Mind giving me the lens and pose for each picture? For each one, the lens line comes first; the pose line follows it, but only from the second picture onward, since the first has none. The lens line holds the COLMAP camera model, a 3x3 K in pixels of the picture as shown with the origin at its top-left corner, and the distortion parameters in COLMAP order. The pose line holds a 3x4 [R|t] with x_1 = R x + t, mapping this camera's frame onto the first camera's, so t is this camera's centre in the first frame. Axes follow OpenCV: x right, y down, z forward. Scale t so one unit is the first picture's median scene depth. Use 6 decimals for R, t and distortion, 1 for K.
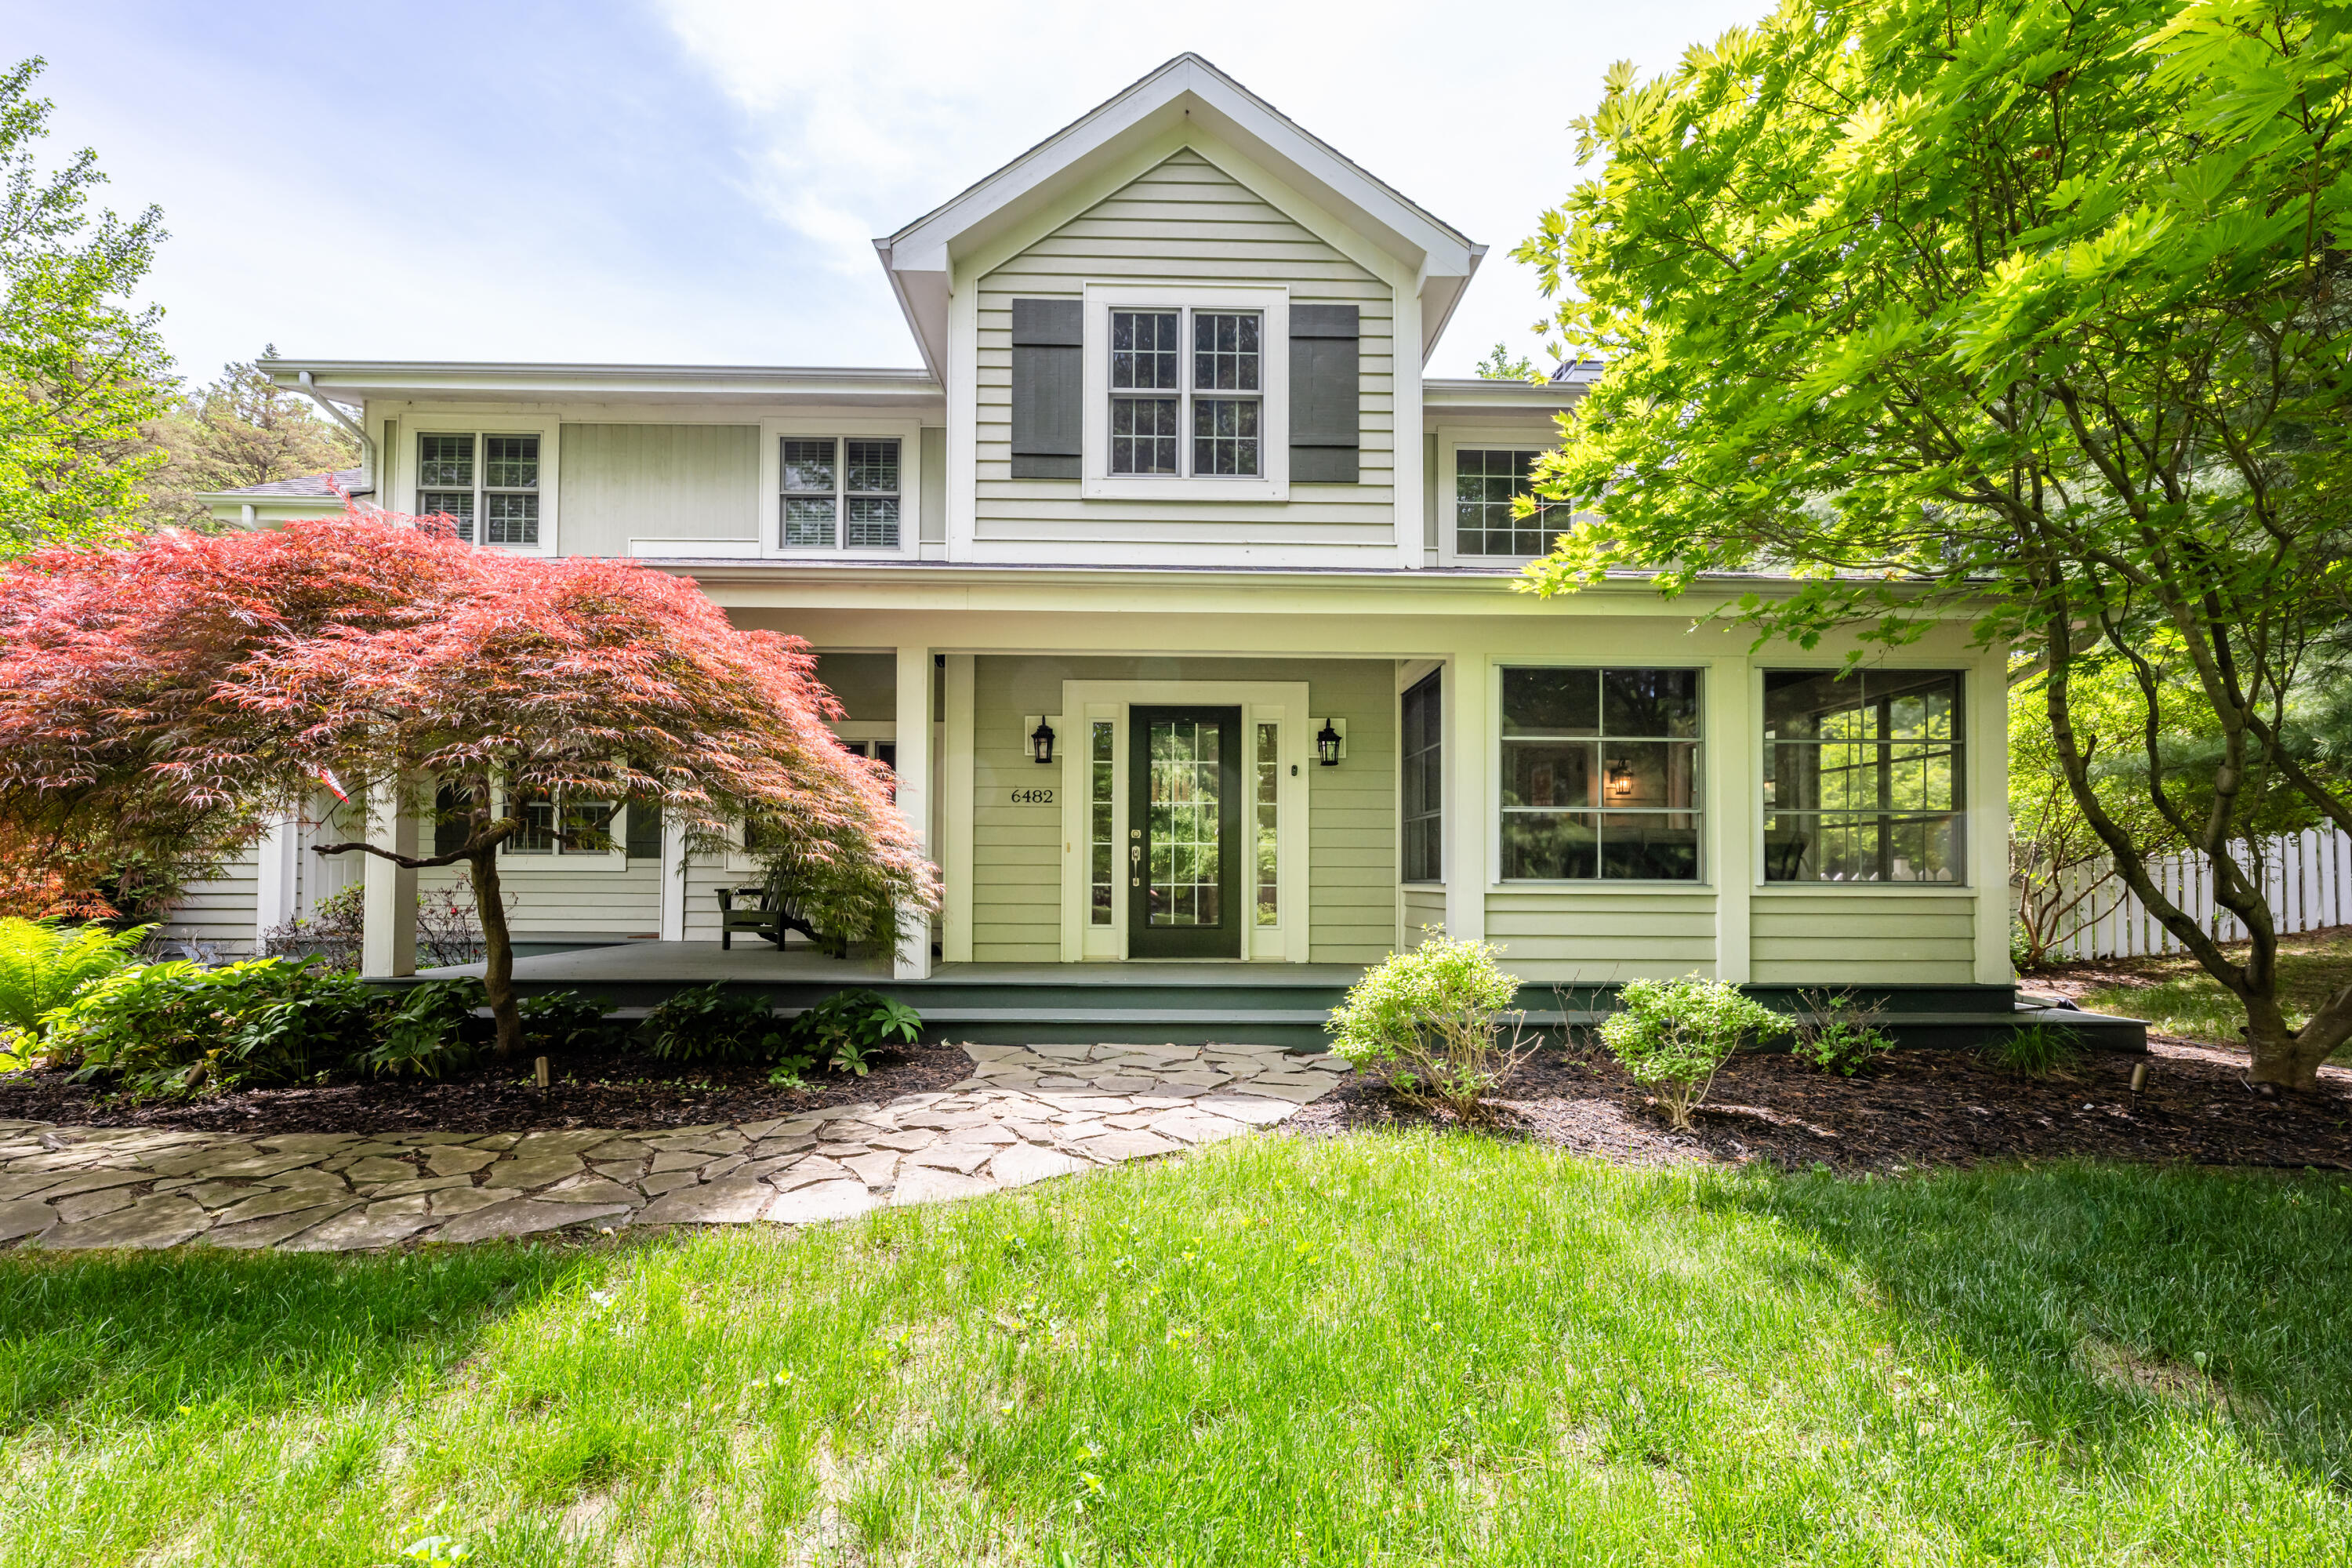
lens RADIAL K [[941.3, 0, 1223.0], [0, 941.3, 904.7], [0, 0, 1]] dist [0.001262, 0.000112]
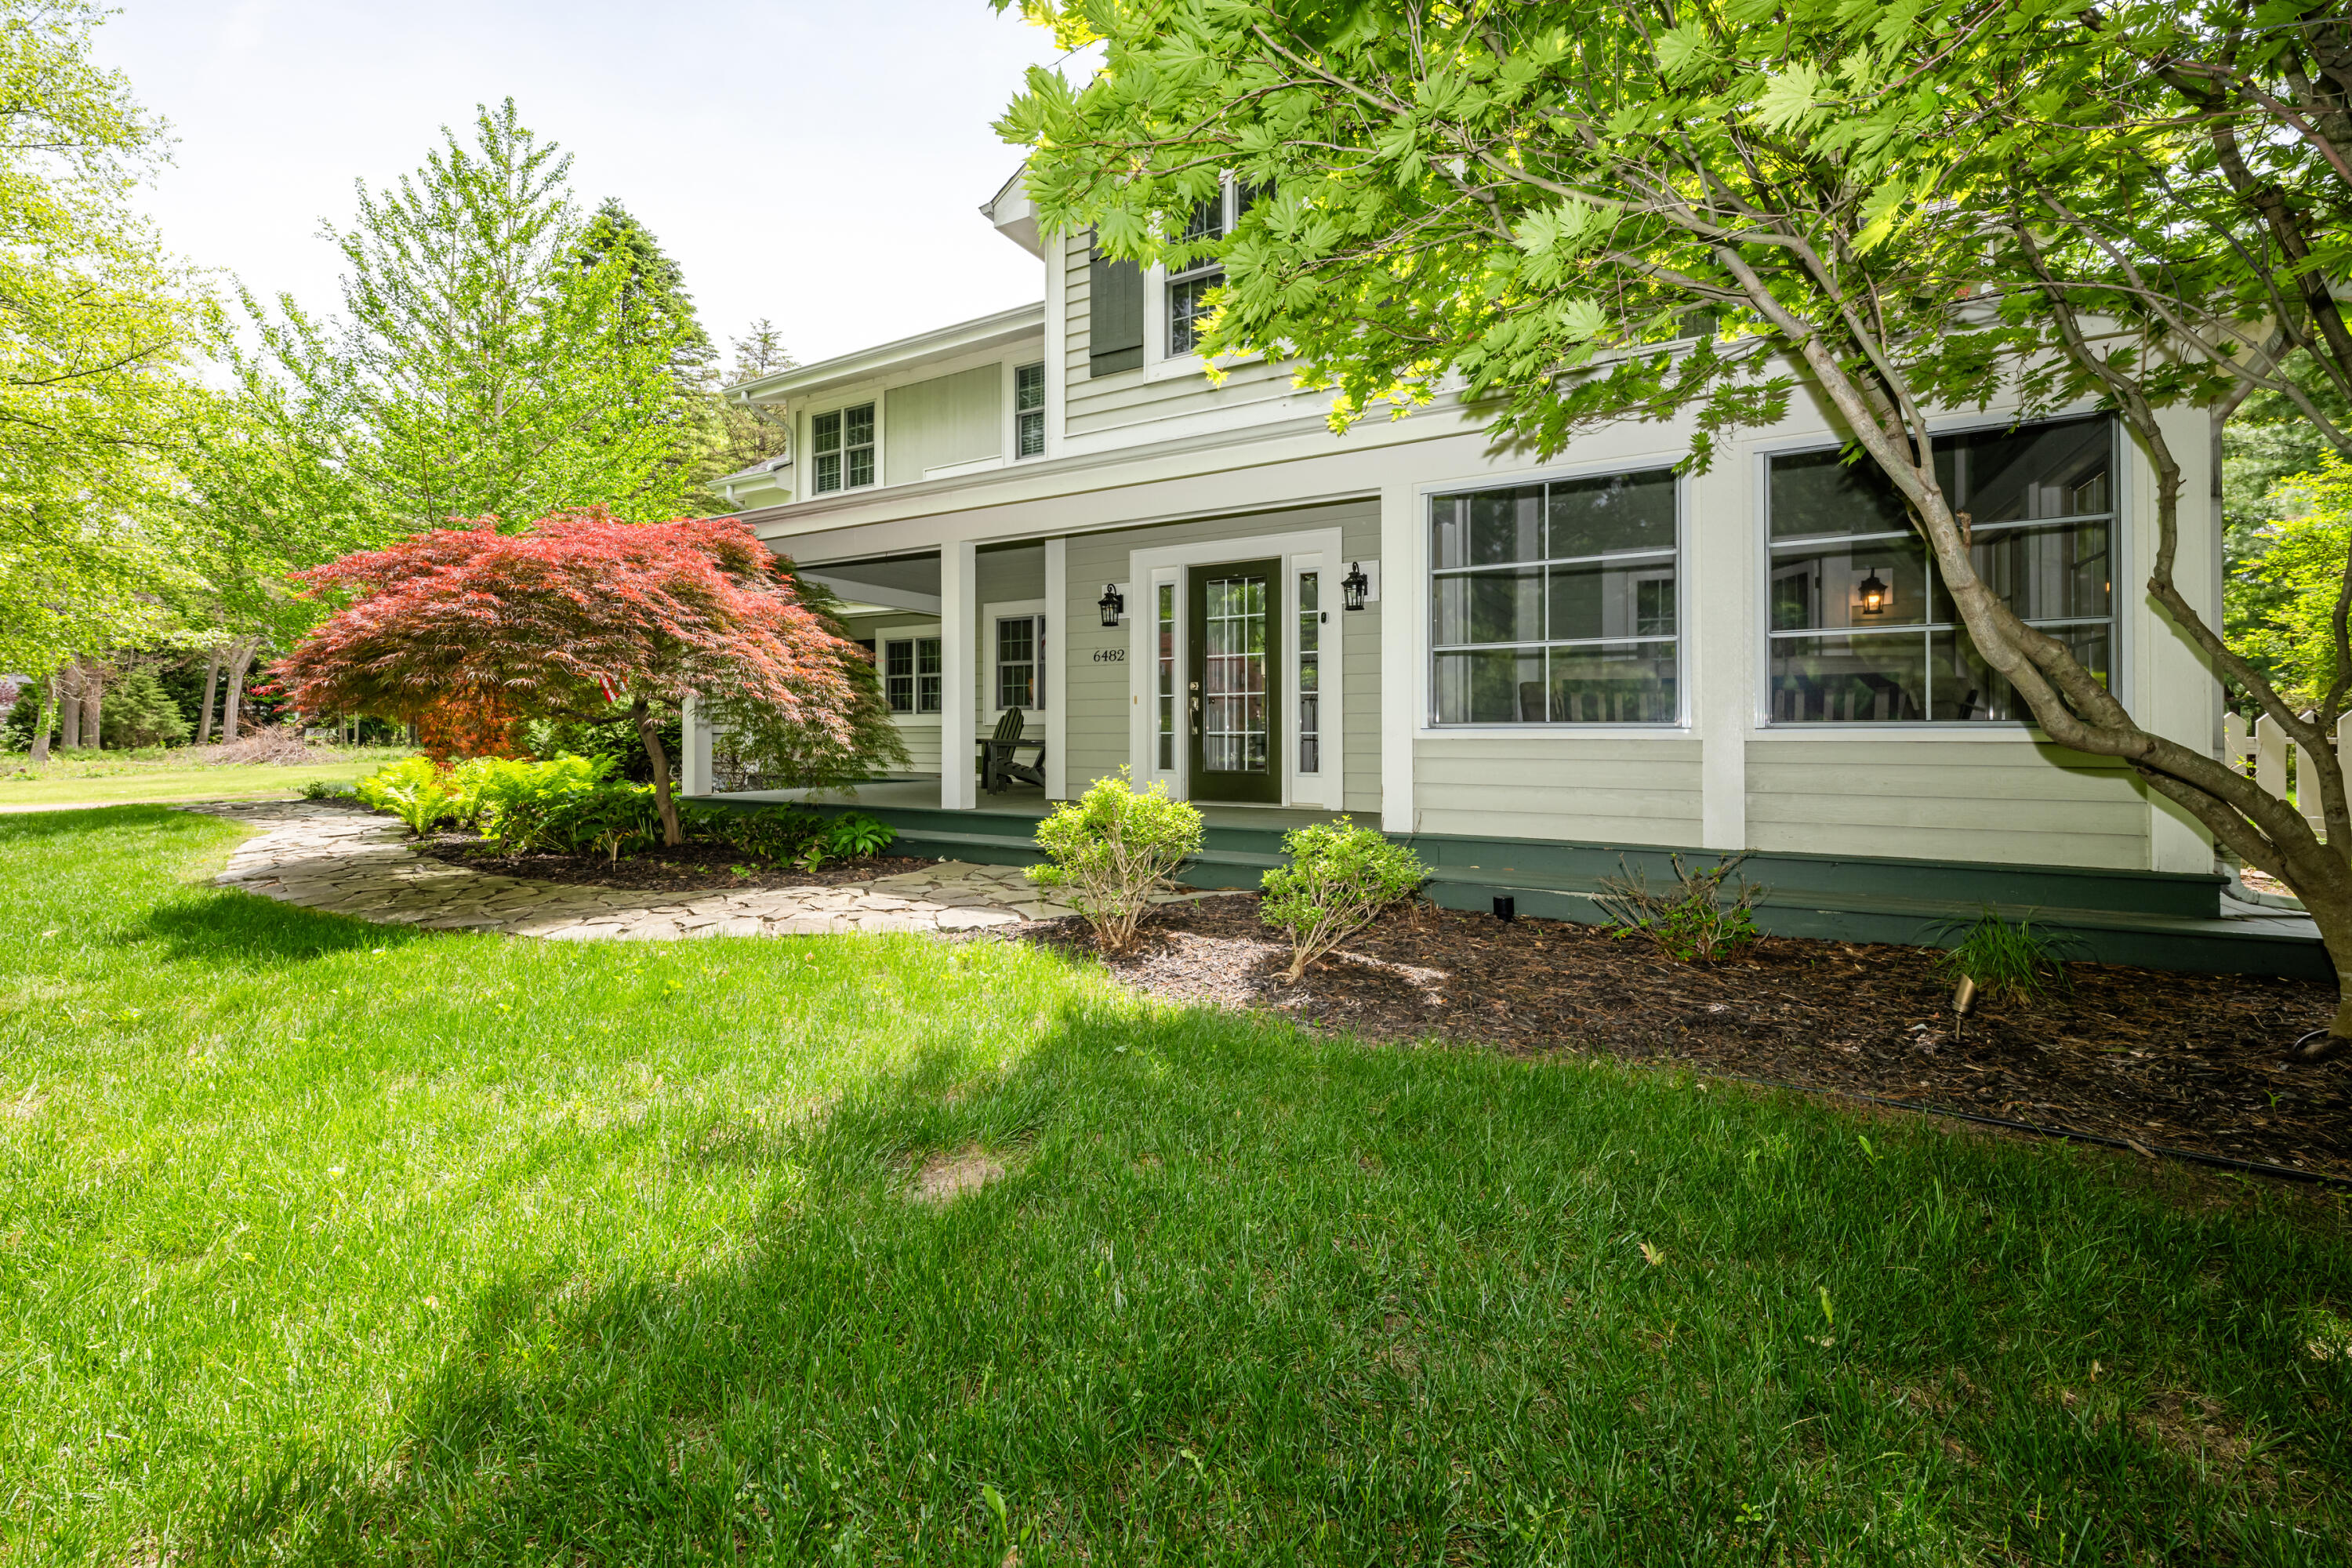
lens RADIAL K [[941.3, 0, 1159.4], [0, 941.3, 772.7], [0, 0, 1]] dist [0.001262, 0.000112]
pose [[0.864745, 0.014130, -0.502013, 0.334302], [-0.005626, 0.999814, 0.018450, 0.003988], [0.502180, -0.013130, 0.864663, 0.036168]]
